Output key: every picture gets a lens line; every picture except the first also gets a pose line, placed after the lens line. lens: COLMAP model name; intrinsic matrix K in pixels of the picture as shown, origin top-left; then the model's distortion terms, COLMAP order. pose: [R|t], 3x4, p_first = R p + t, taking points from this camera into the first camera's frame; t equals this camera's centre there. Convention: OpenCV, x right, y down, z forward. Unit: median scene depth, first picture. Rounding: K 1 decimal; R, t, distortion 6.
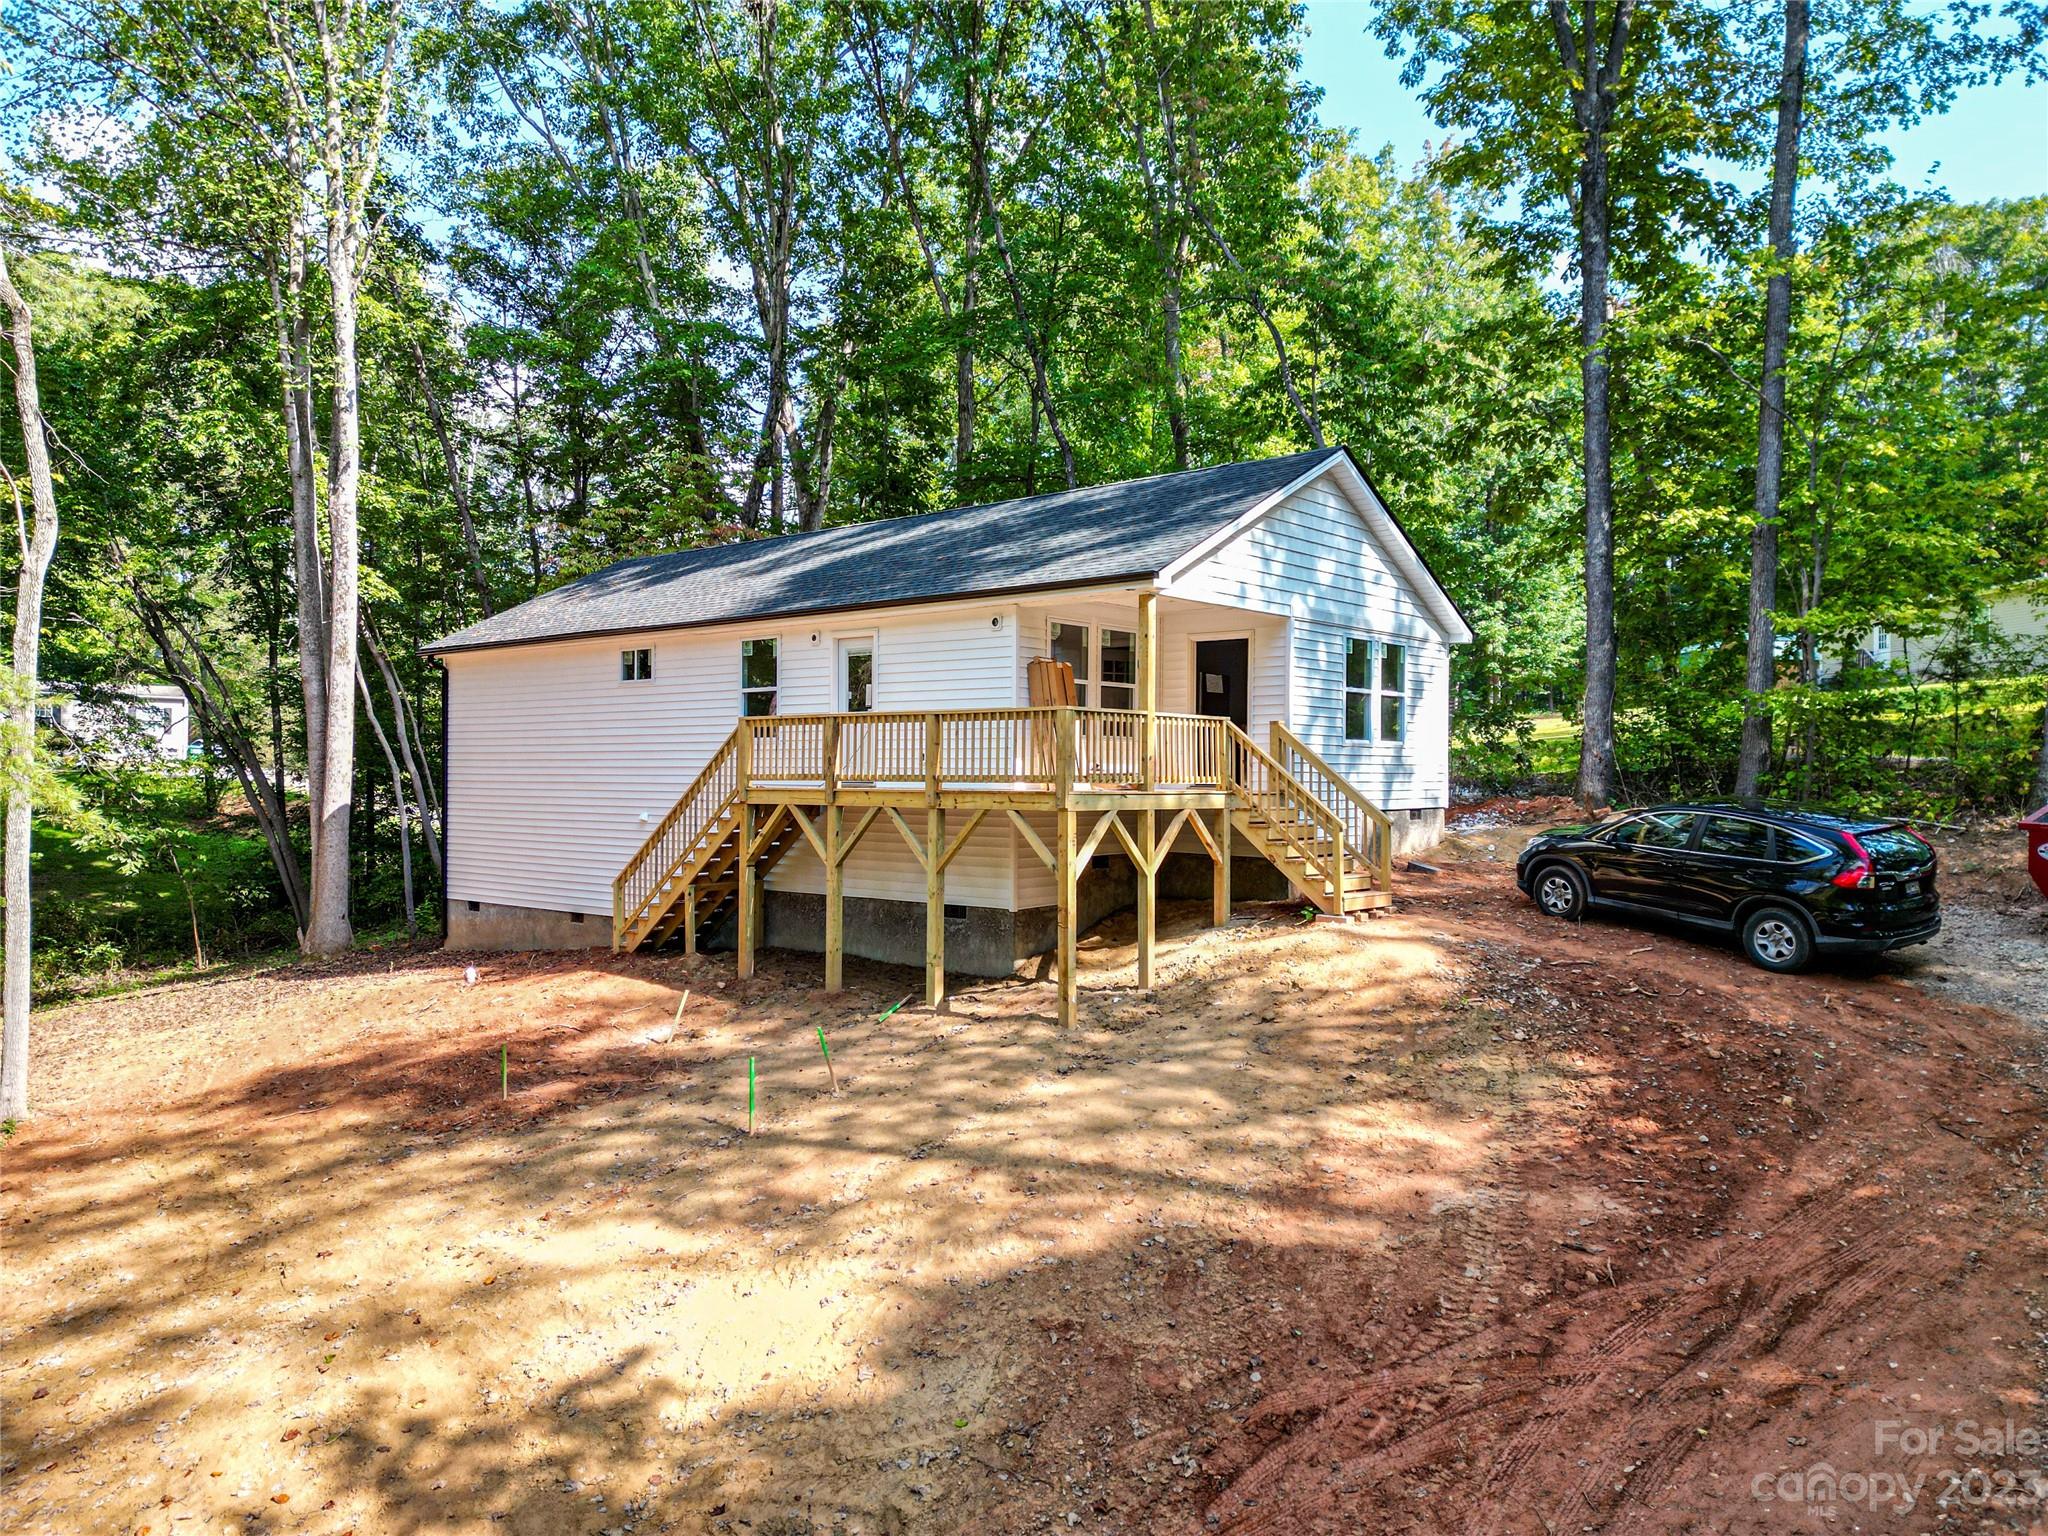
lens RADIAL K [[1422.9, 0, 1021.4], [0, 1422.9, 764.1], [0, 0, 1]] dist [0.089572, -0.091230]
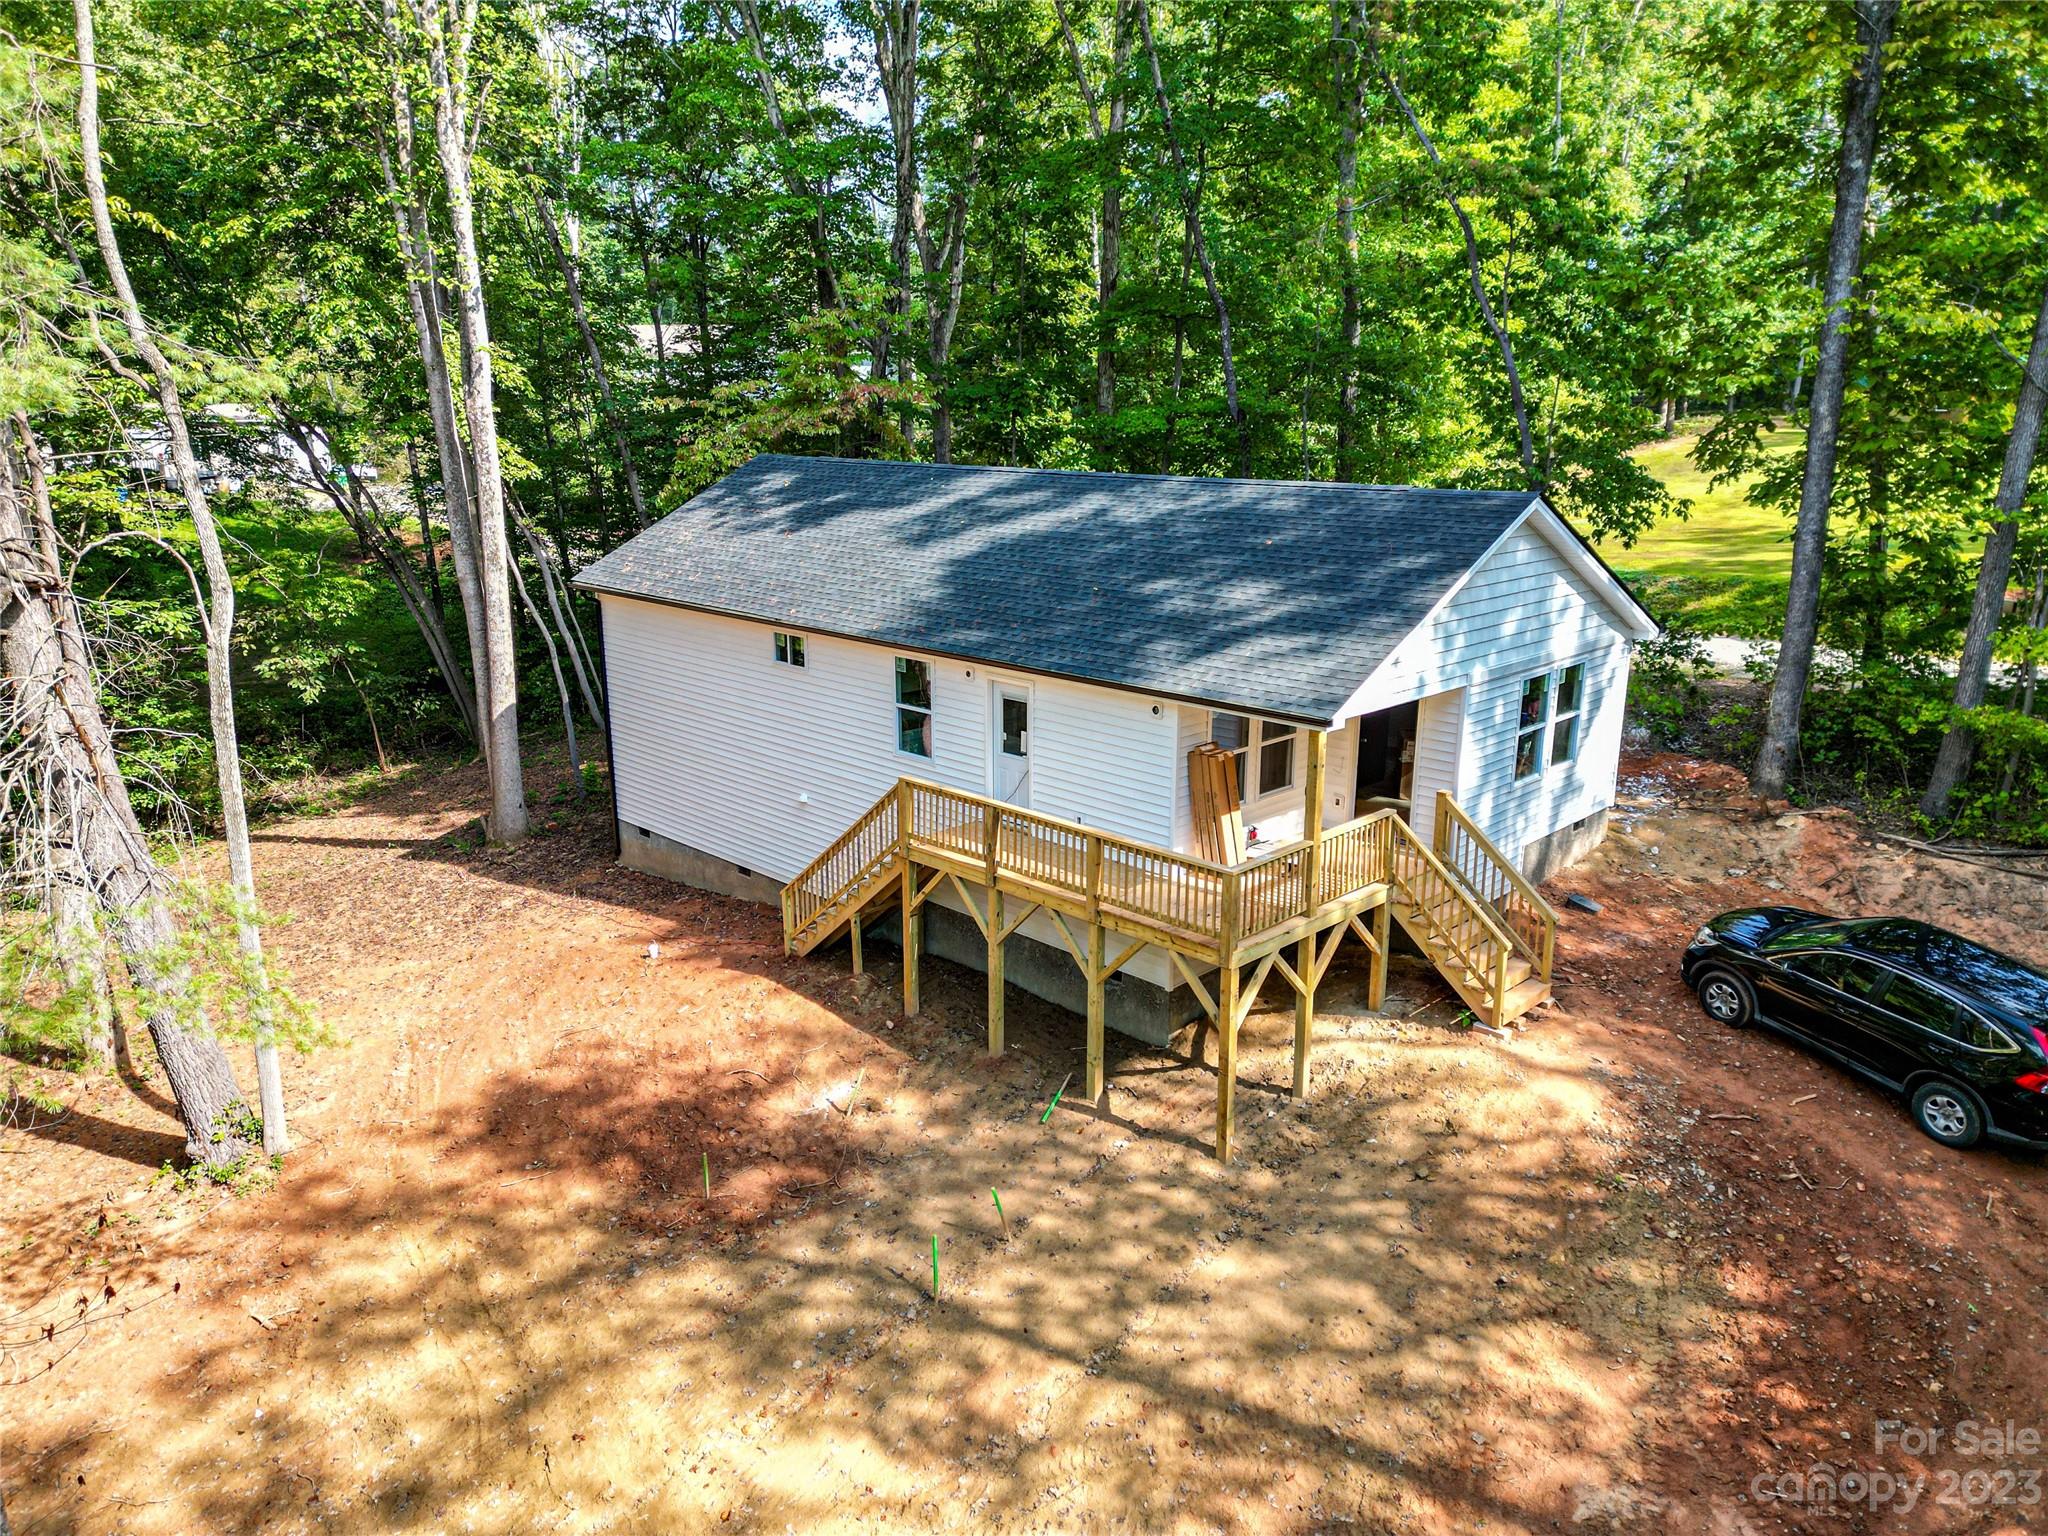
lens RADIAL K [[1438.2, 0, 1010.2], [0, 1438.2, 770.6], [0, 0, 1]] dist [0.077699, -0.063860]
pose [[0.996175, 0.015799, -0.085938, -0.031146], [0.007053, 0.965770, 0.259305, -0.294699], [0.087093, -0.258919, 0.961965, 0.022262]]
